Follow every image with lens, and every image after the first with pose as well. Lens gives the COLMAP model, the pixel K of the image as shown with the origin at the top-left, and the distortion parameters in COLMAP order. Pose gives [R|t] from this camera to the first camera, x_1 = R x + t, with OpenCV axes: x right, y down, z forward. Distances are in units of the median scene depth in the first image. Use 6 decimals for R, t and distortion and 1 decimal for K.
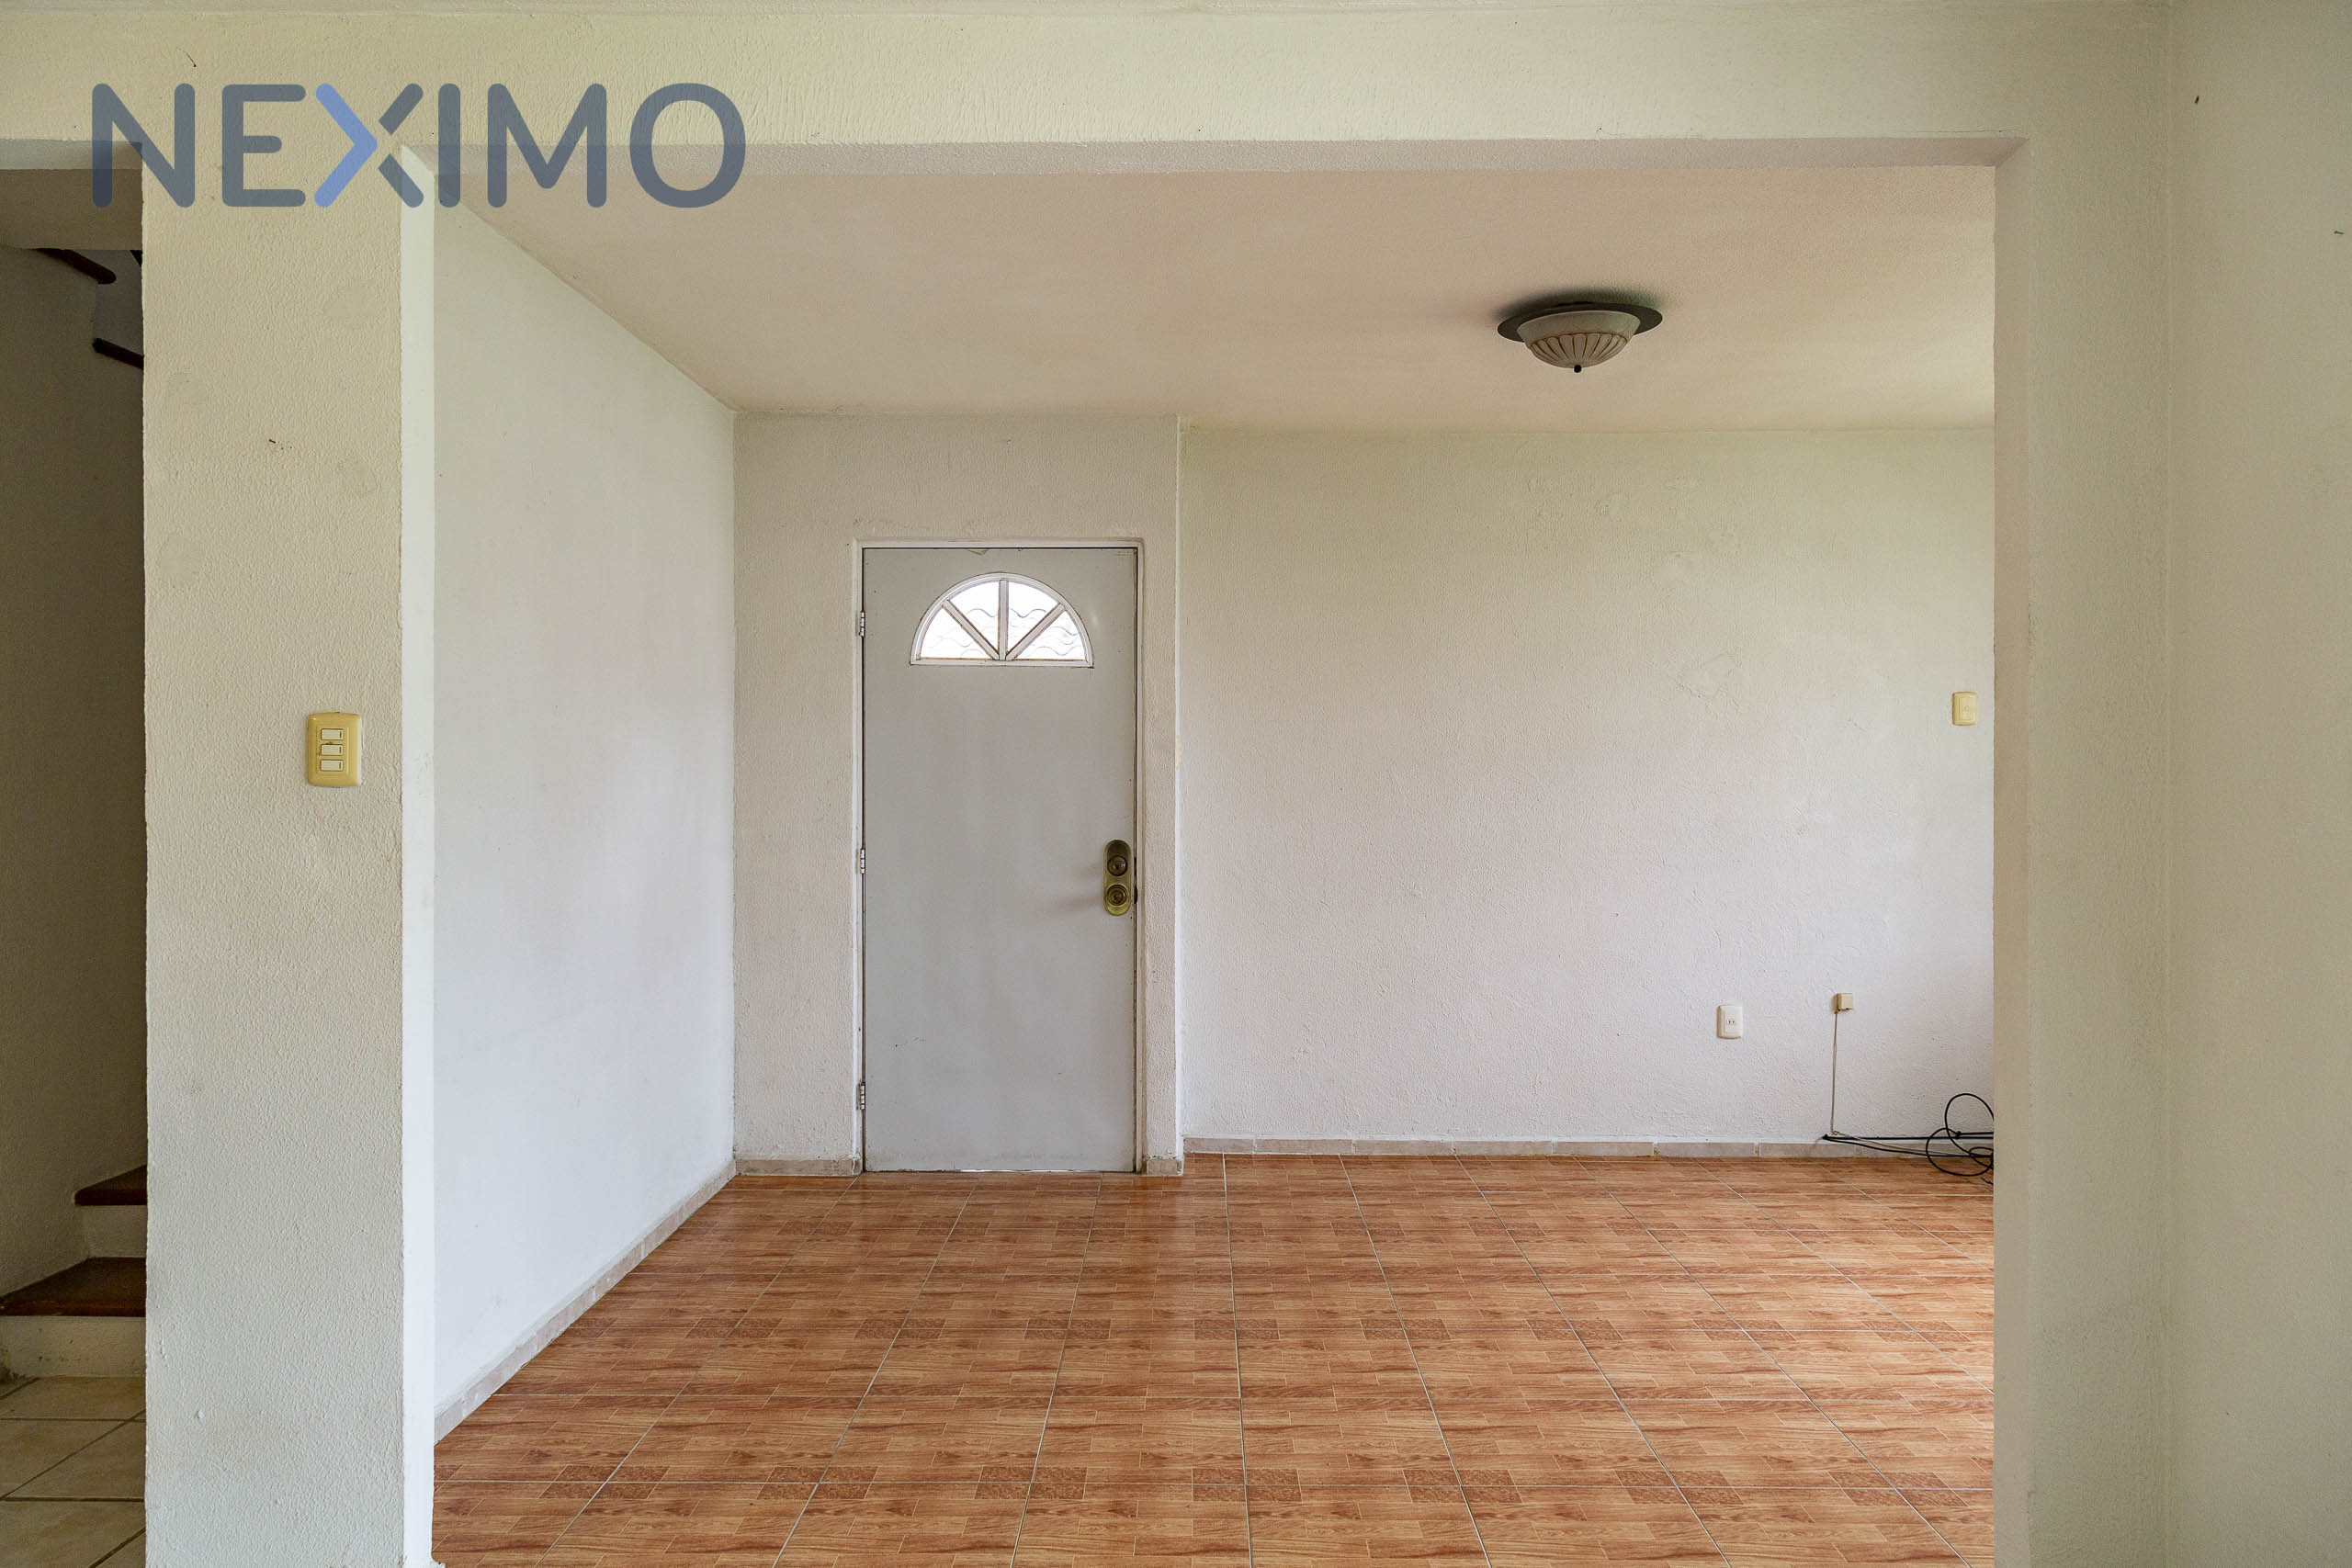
lens RADIAL K [[1538.3, 0, 1168.6], [0, 1538.3, 779.8], [0, 0, 1]] dist [-0.002503, 0.001703]
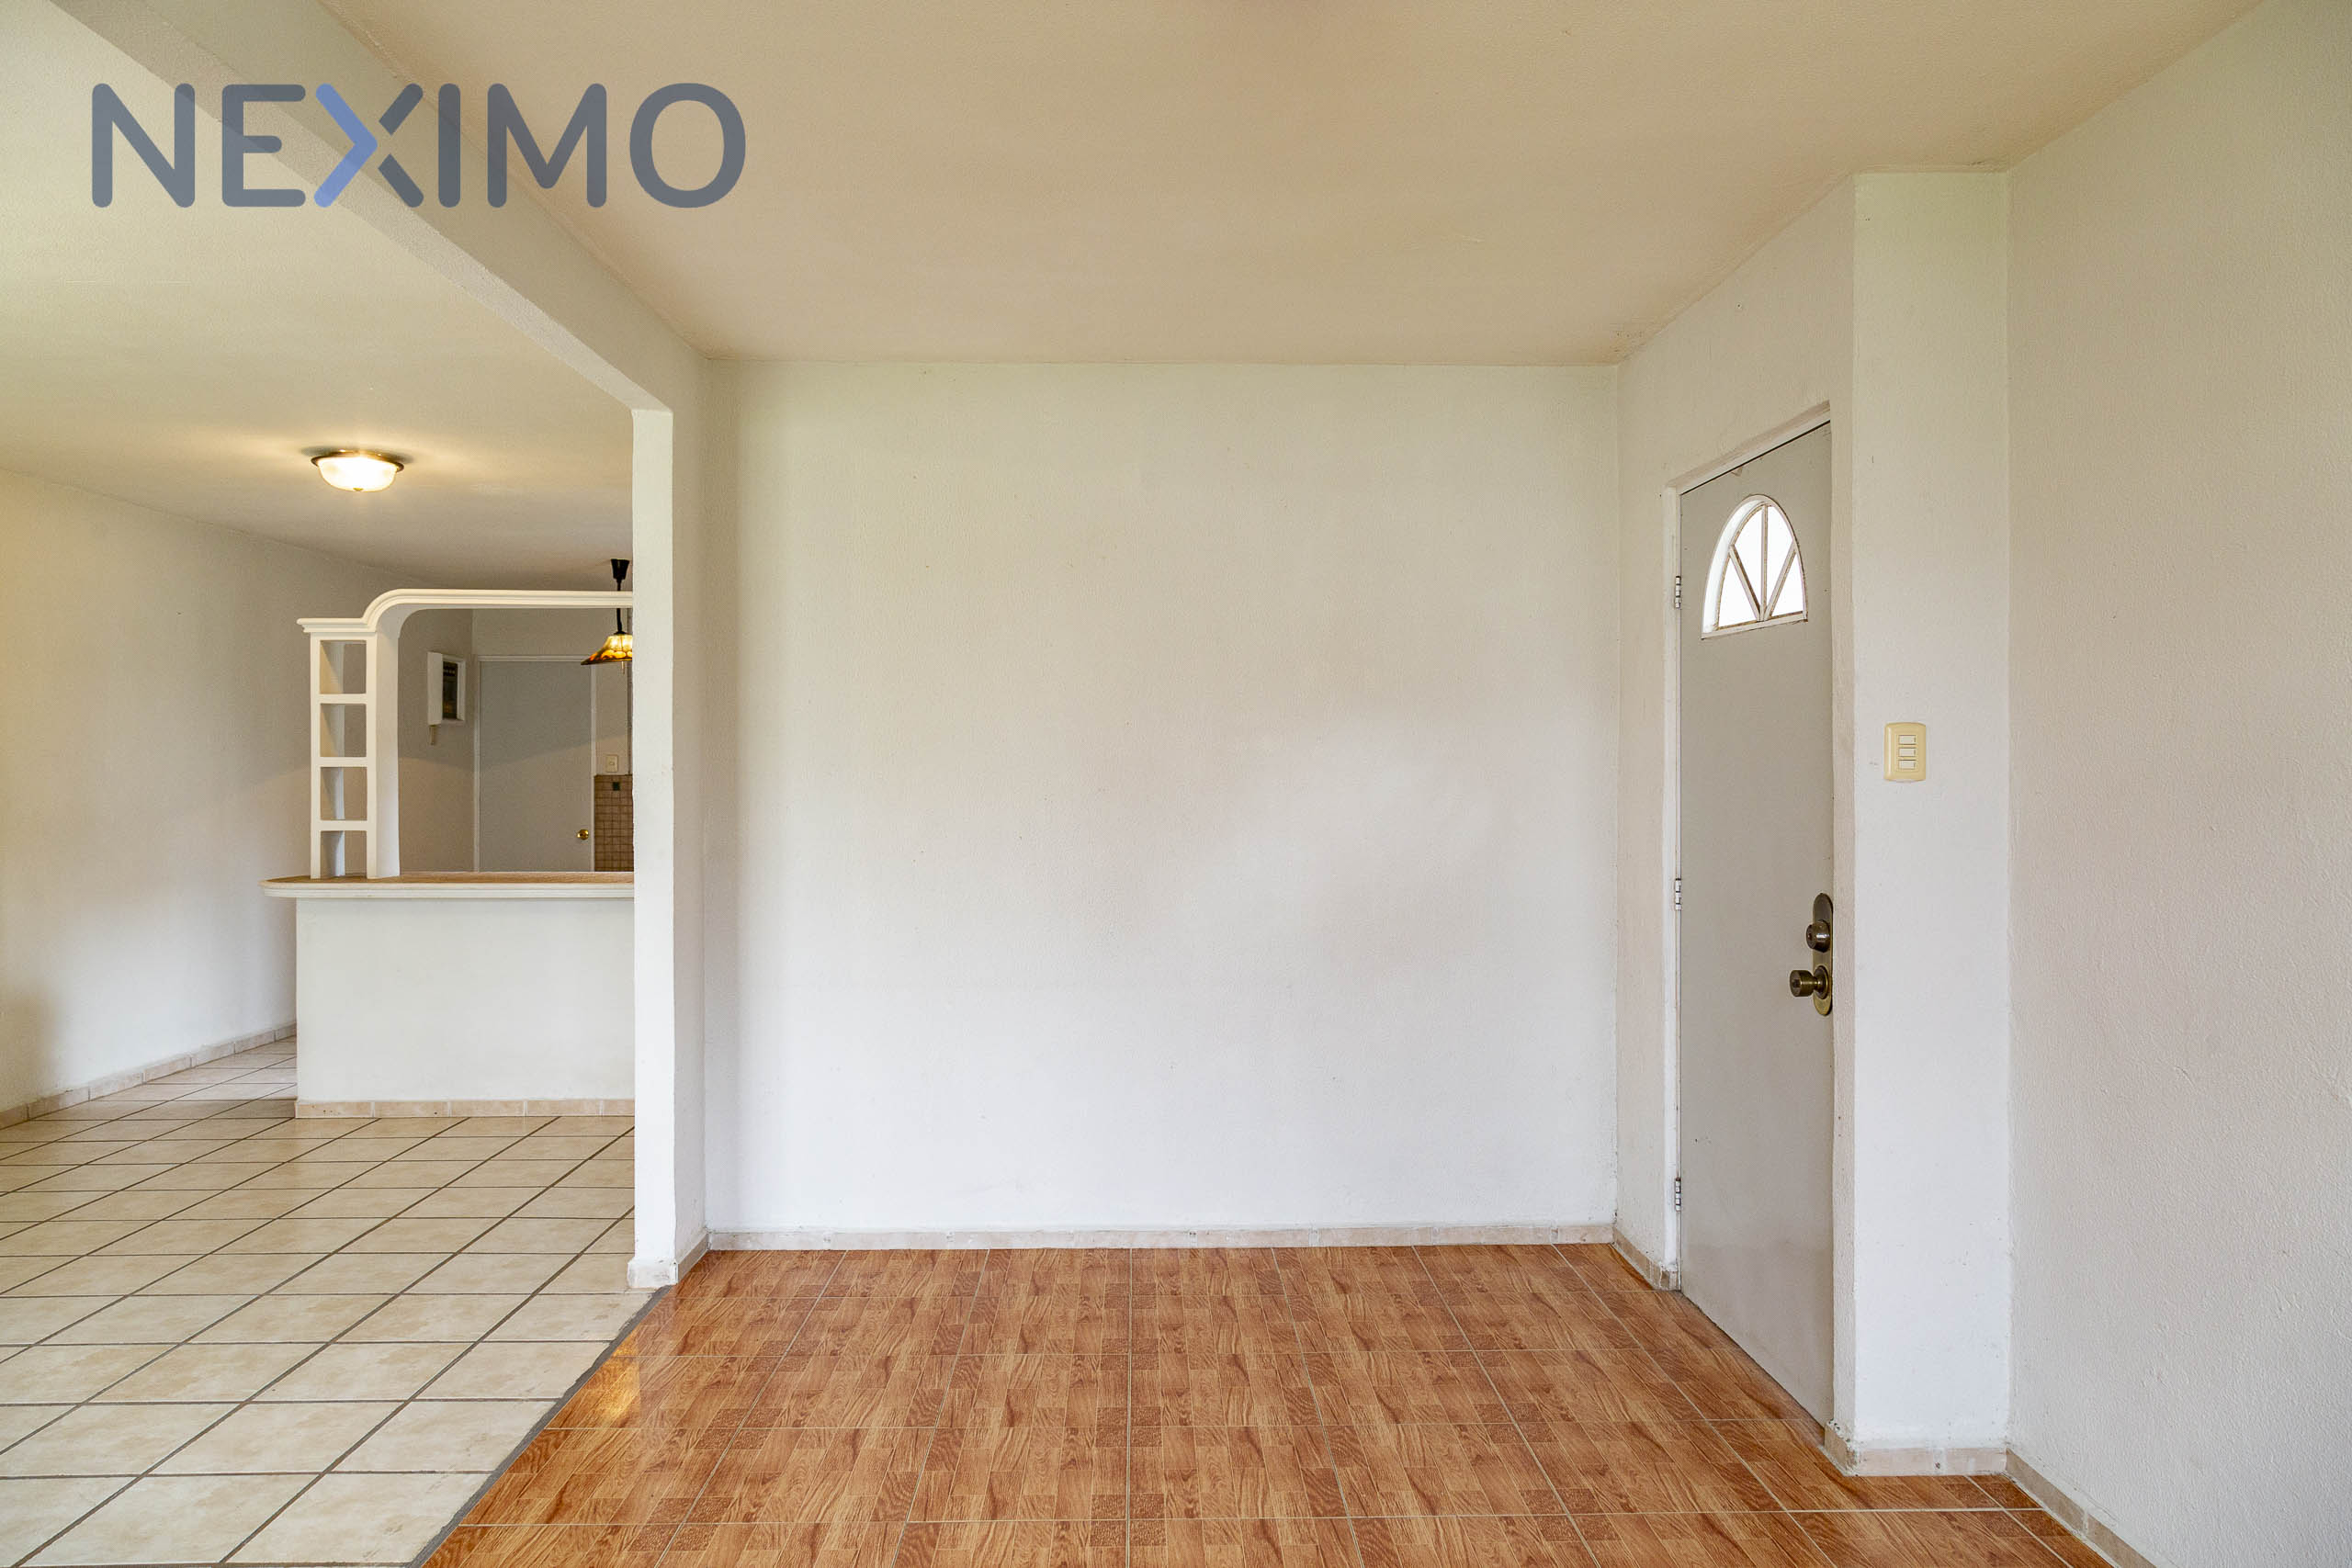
lens RADIAL K [[1546.1, 0, 1174.3], [0, 1546.1, 771.9], [0, 0, 1]] dist [-0.000507, -0.001672]
pose [[0.047641, 0.002425, -0.998862, 0.750554], [-0.010037, 0.999948, 0.001949, -0.011801], [0.998814, 0.009933, 0.047663, 0.916504]]
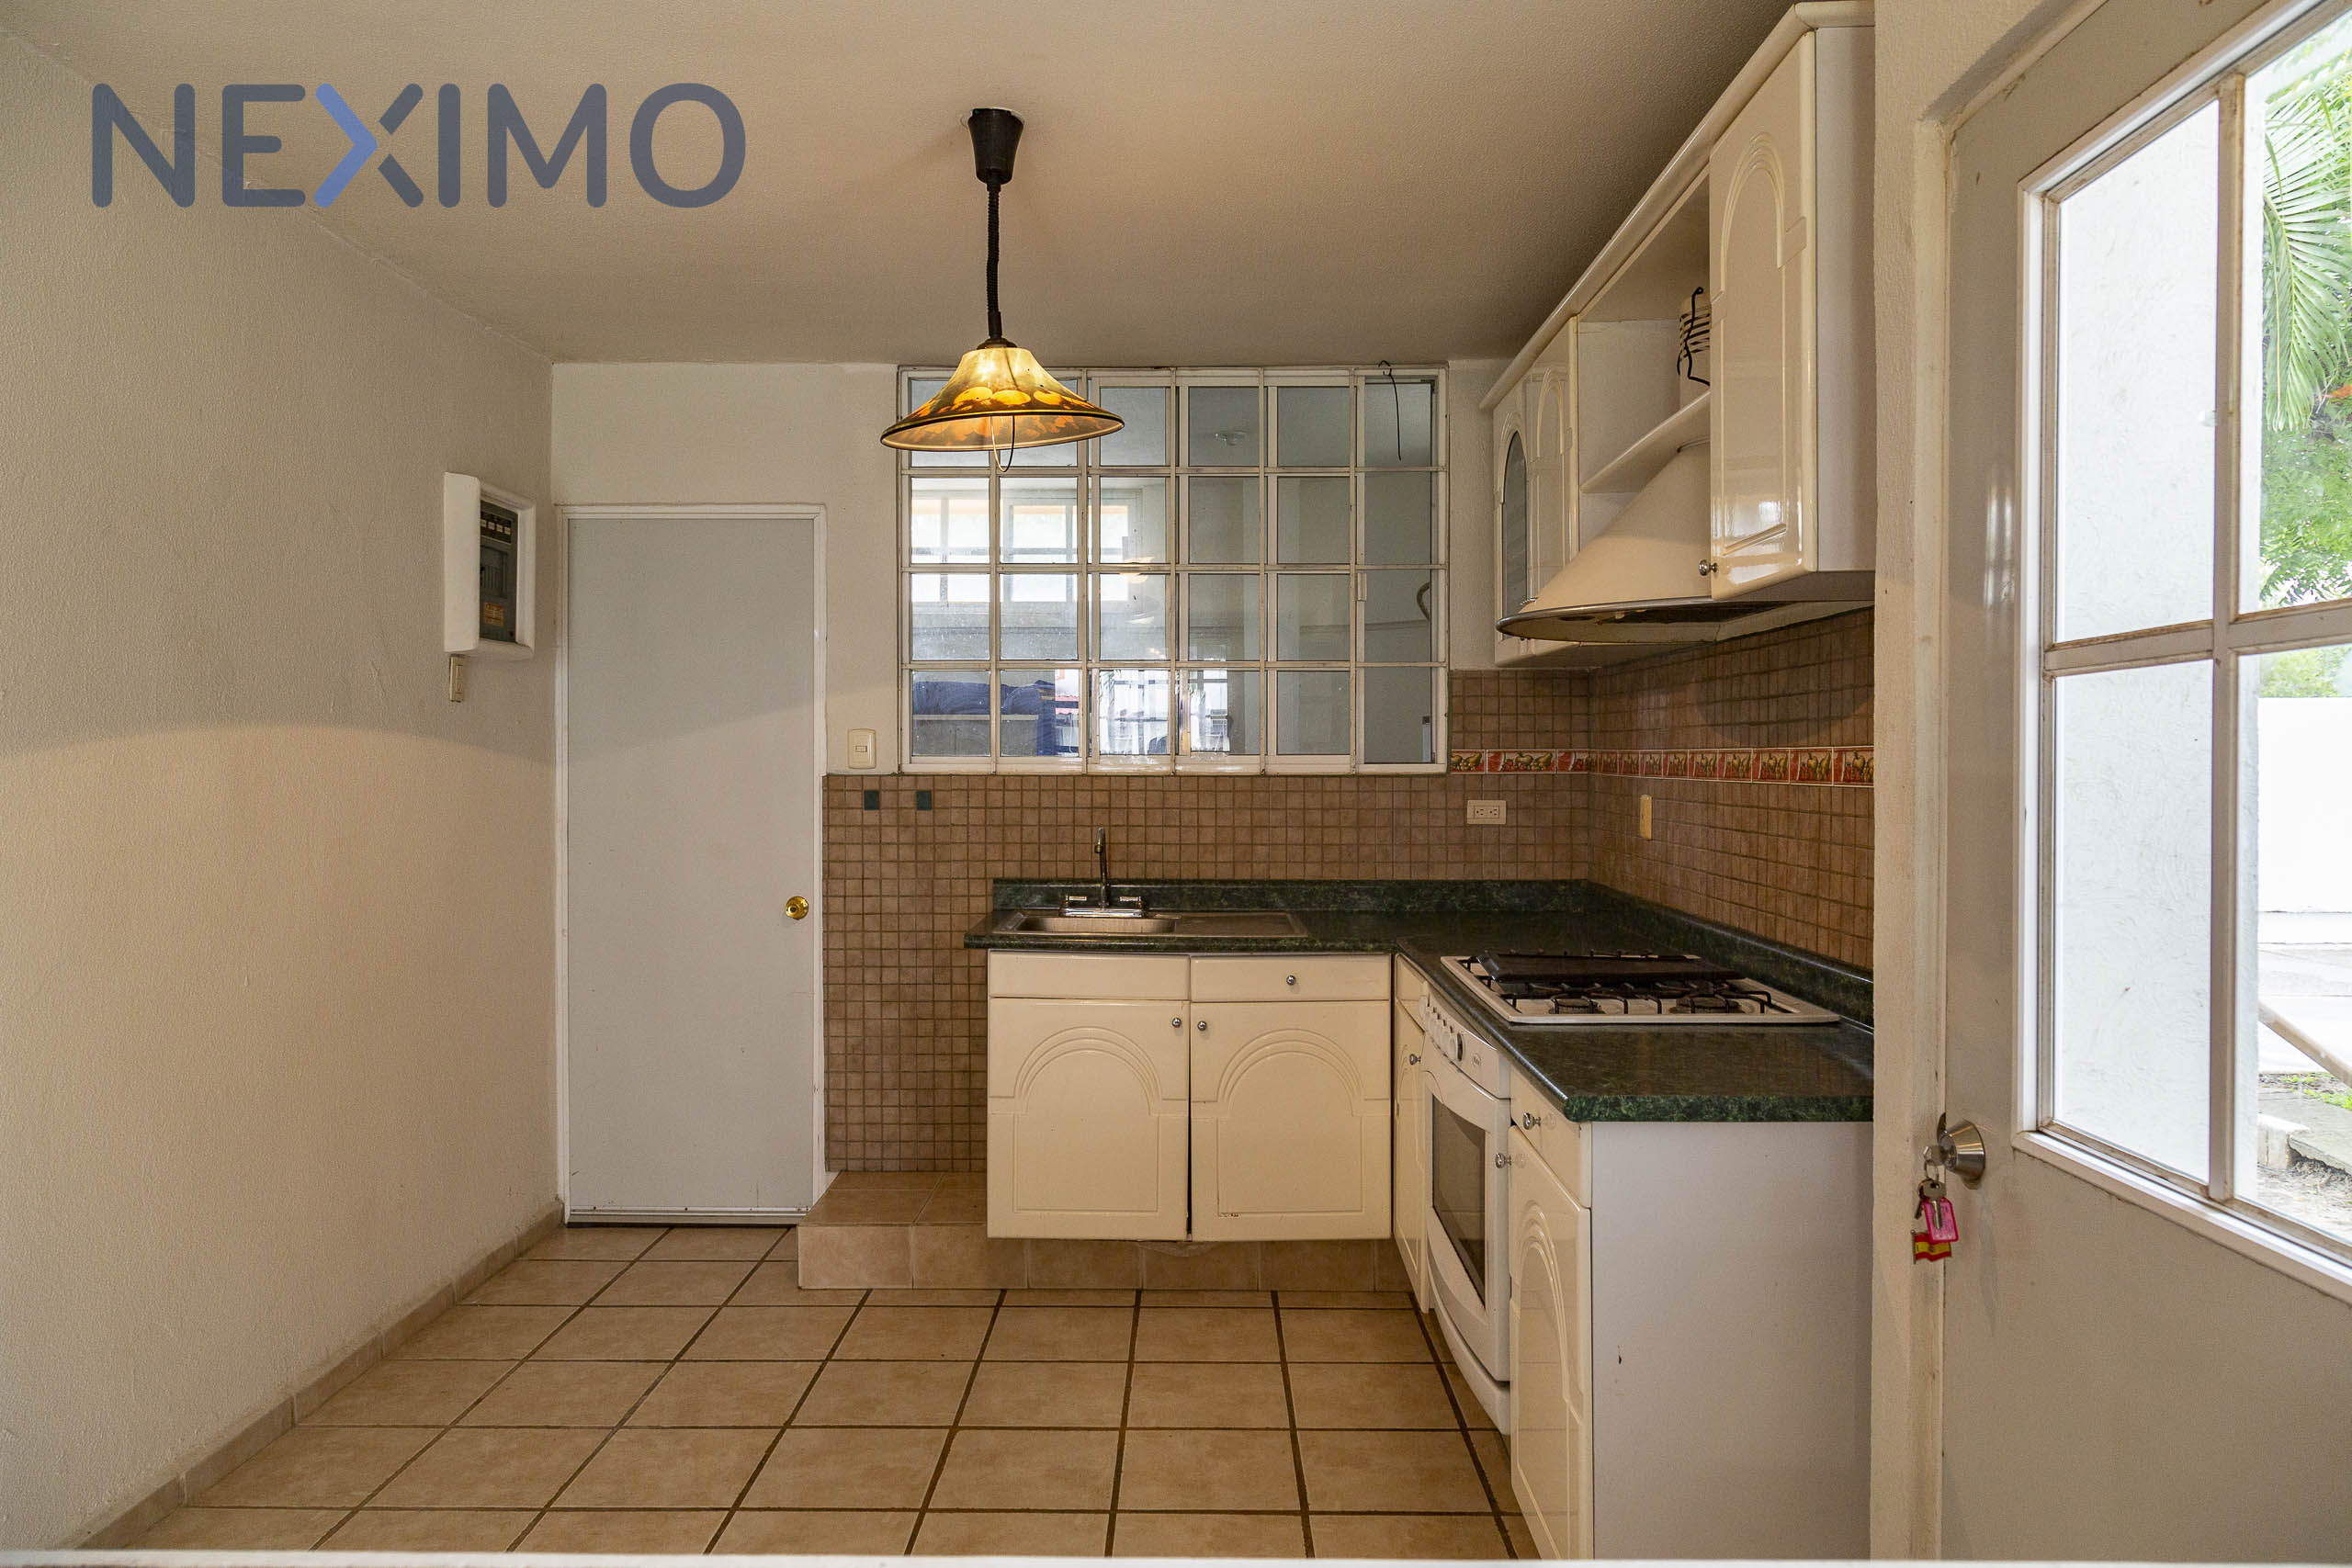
lens RADIAL K [[1546.1, 0, 1174.3], [0, 1546.1, 771.9], [0, 0, 1]] dist [-0.000507, -0.001672]
pose [[0.004925, 0.007900, -0.999957, -0.740435], [-0.006526, 0.999948, 0.007868, -0.004743], [0.999967, 0.006486, 0.004977, 0.322176]]
